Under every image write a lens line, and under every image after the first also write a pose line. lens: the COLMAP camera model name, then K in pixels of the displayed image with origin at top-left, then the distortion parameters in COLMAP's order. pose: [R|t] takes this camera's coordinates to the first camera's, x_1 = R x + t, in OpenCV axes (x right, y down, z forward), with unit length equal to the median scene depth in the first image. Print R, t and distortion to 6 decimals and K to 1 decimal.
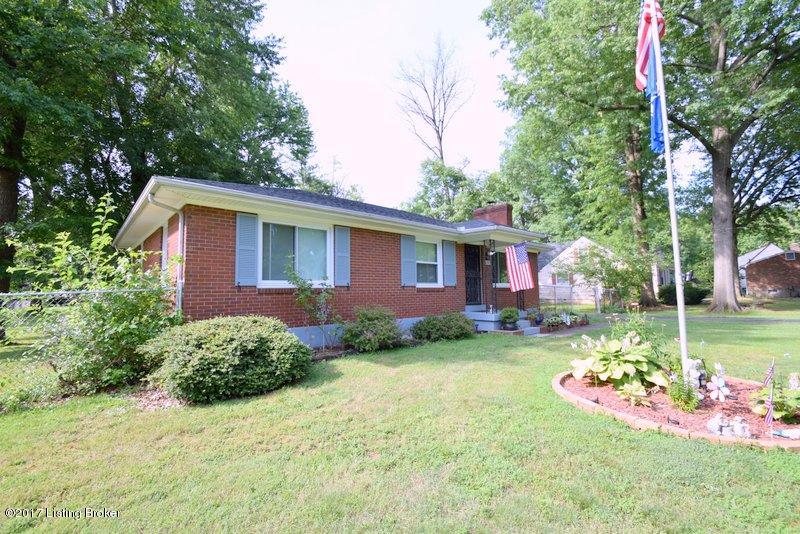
lens RADIAL K [[351.2, 0, 400.1], [0, 351.2, 269.6], [0, 0, 1]] dist [-0.002825, -0.001631]
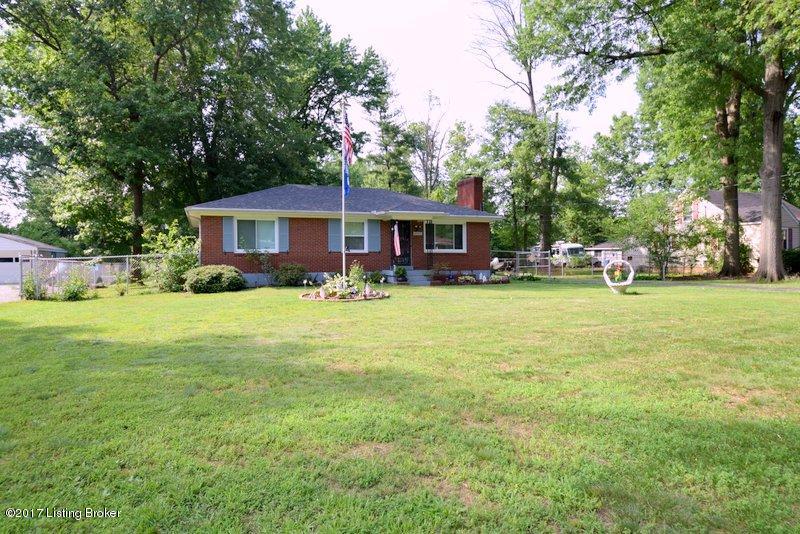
lens RADIAL K [[510.8, 0, 399.9], [0, 510.8, 265.8], [0, 0, 1]] dist [-0.009808, -0.001871]
pose [[0.931963, 0.013883, -0.362287, 1.537735], [0.016107, 0.996695, 0.079628, -0.092229], [0.362195, -0.080046, 0.928659, -1.391816]]
